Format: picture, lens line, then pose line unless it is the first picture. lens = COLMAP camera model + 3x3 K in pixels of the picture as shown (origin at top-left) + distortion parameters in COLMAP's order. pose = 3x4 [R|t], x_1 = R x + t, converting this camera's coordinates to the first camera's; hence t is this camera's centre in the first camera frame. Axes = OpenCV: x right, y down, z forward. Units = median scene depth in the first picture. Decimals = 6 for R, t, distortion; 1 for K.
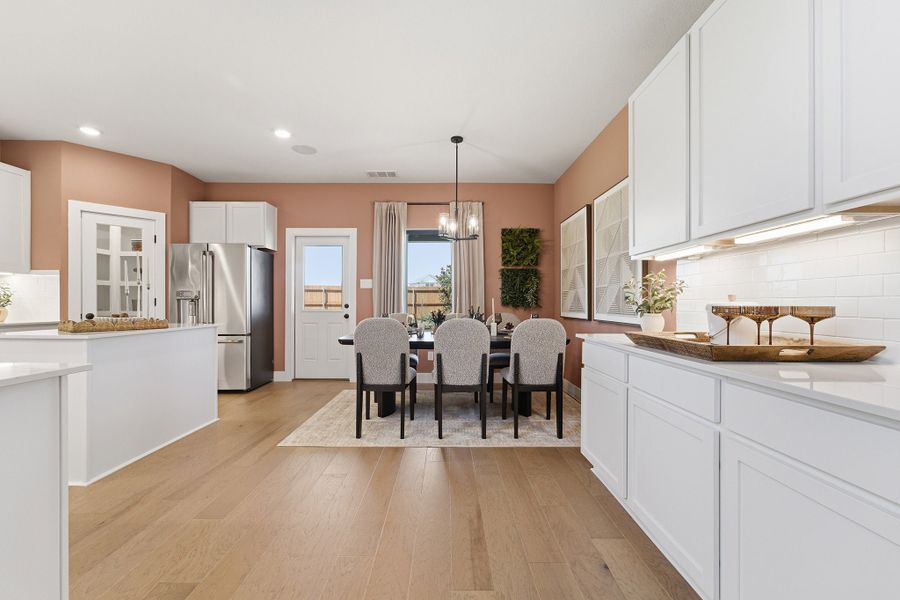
lens RADIAL K [[371.7, 0, 447.2], [0, 371.7, 303.9], [0, 0, 1]] dist [-0.008700, 0.005767]
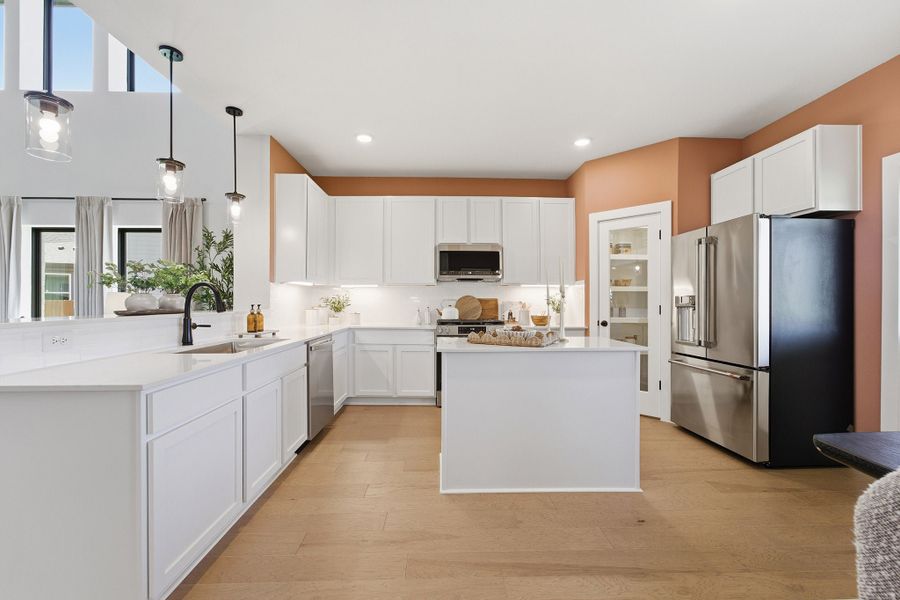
lens RADIAL K [[371.7, 0, 450.2], [0, 371.7, 300.8], [0, 0, 1]] dist [-0.008700, 0.005767]
pose [[0.034884, -0.003924, -0.999384, 0.034776], [-0.003722, 0.999985, -0.004056, -0.024077], [0.999384, 0.003861, 0.034869, 0.571307]]
